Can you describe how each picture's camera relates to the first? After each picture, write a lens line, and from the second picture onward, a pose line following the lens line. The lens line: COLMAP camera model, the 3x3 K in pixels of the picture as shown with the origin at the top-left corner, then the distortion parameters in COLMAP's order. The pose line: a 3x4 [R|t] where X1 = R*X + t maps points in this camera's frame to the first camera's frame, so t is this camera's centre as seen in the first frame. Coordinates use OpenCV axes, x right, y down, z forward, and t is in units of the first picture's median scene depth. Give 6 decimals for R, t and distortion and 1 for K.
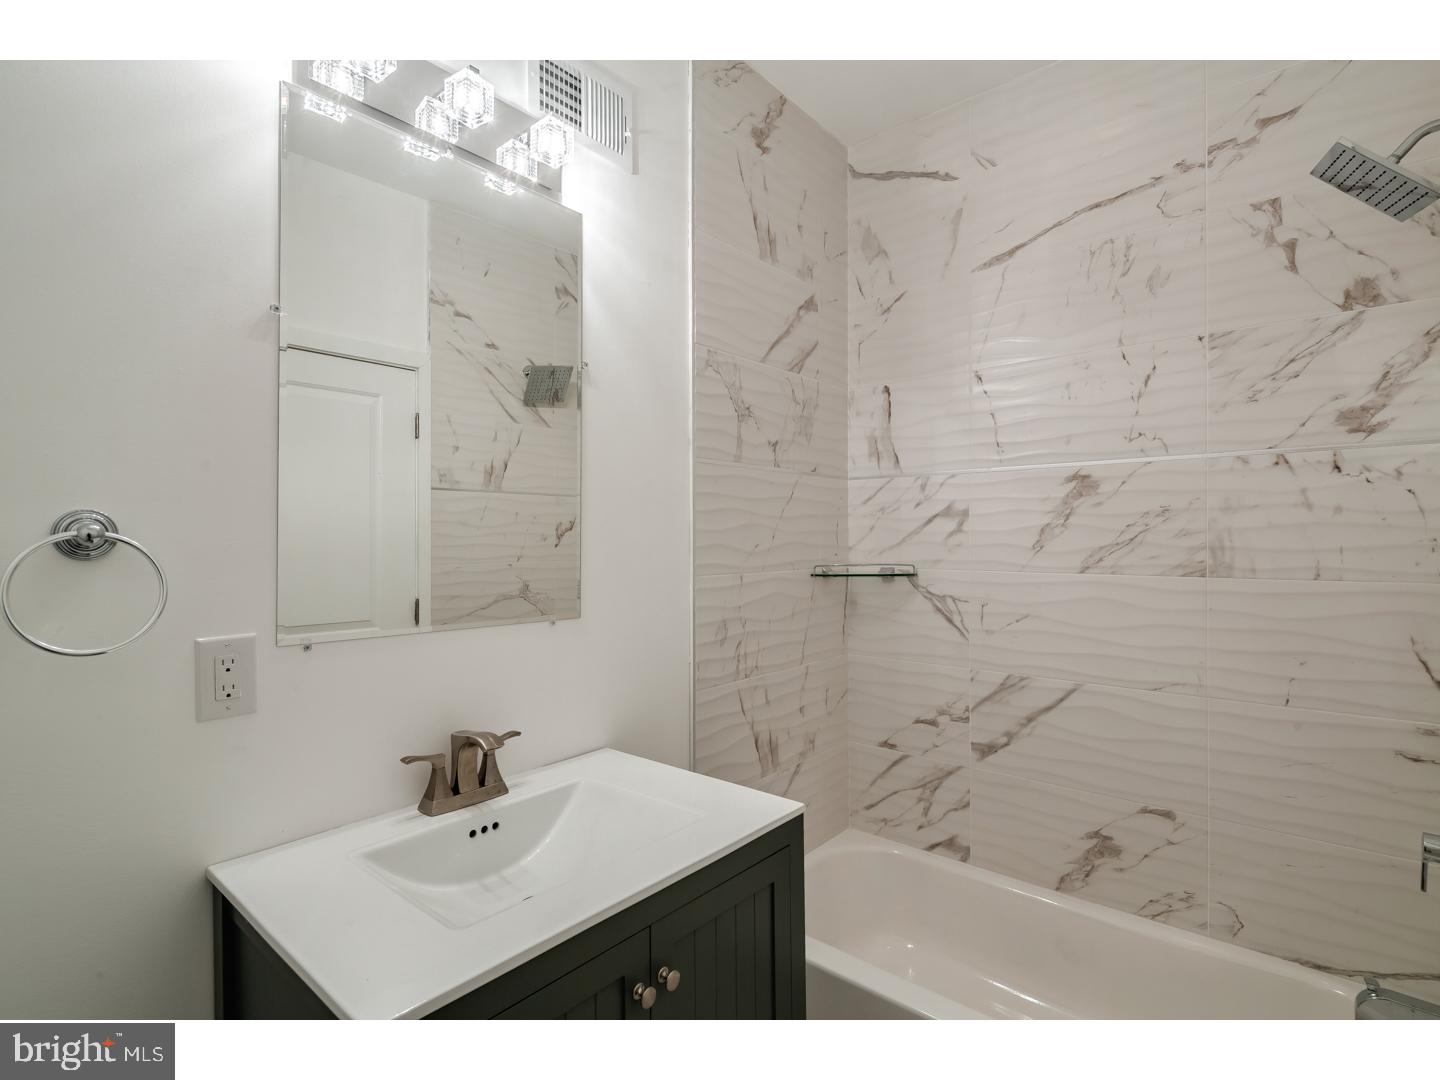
lens RADIAL K [[697.6, 0, 721.1], [0, 697.6, 537.1], [0, 0, 1]] dist [0.003255, -0.001337]
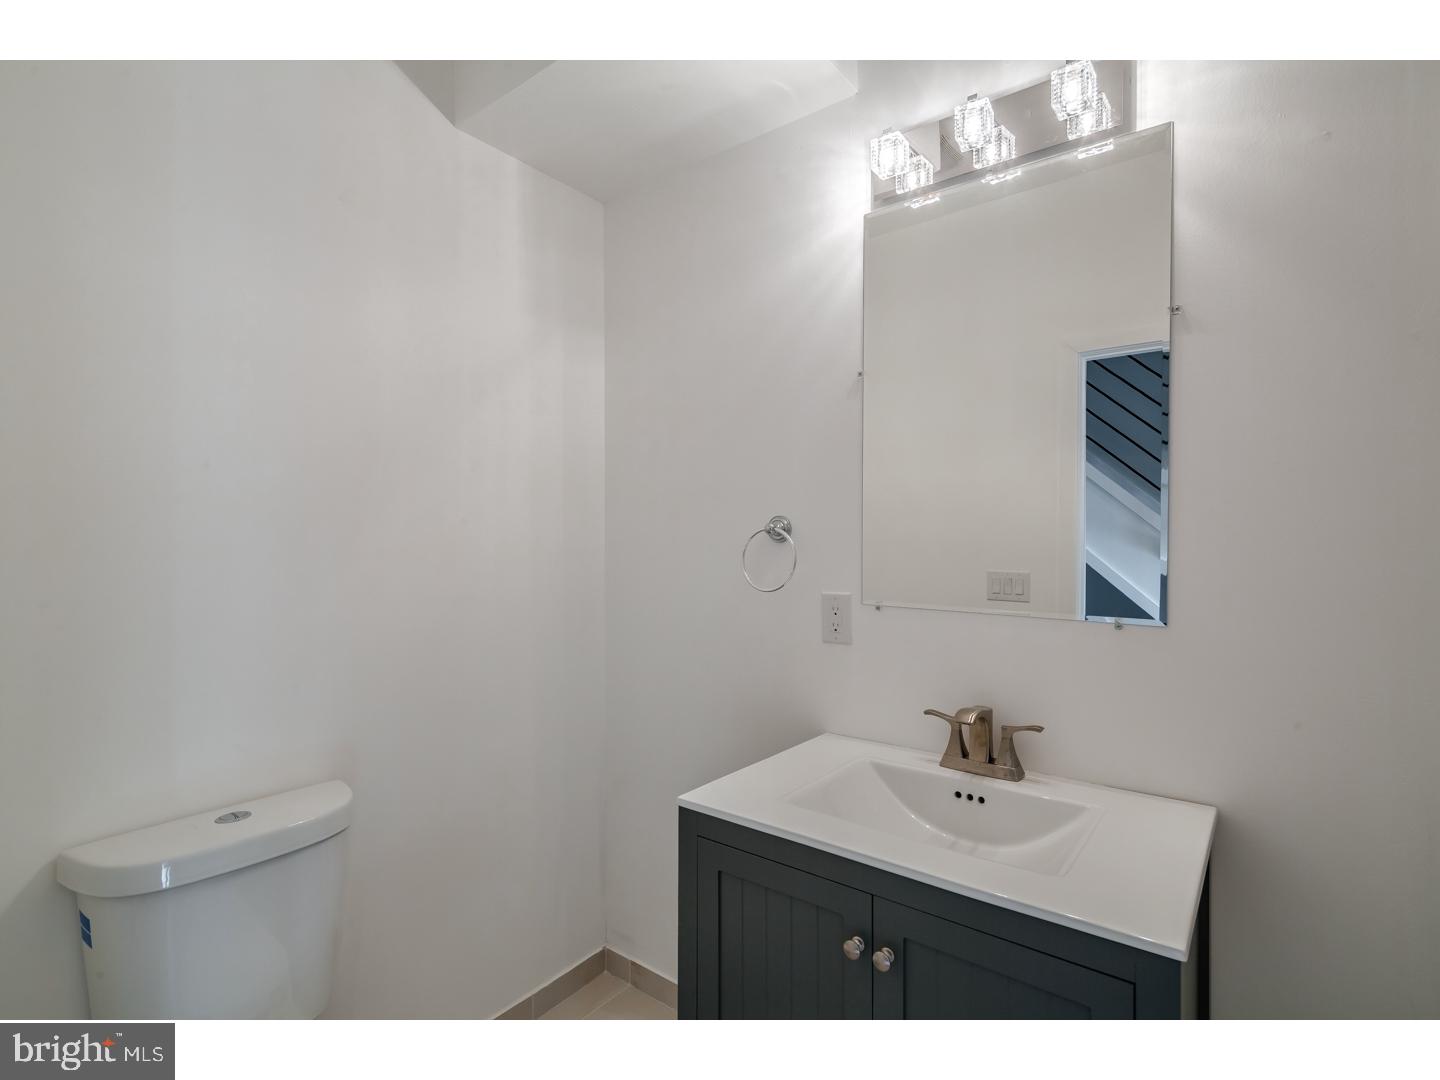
lens RADIAL K [[697.6, 0, 721.2], [0, 697.6, 545.0], [0, 0, 1]] dist [0.003255, -0.001337]
pose [[0.034238, -0.002543, -0.999410, 0.735692], [-0.004284, 0.999987, -0.002691, 0.033814], [0.999405, 0.004374, 0.034227, 0.583058]]
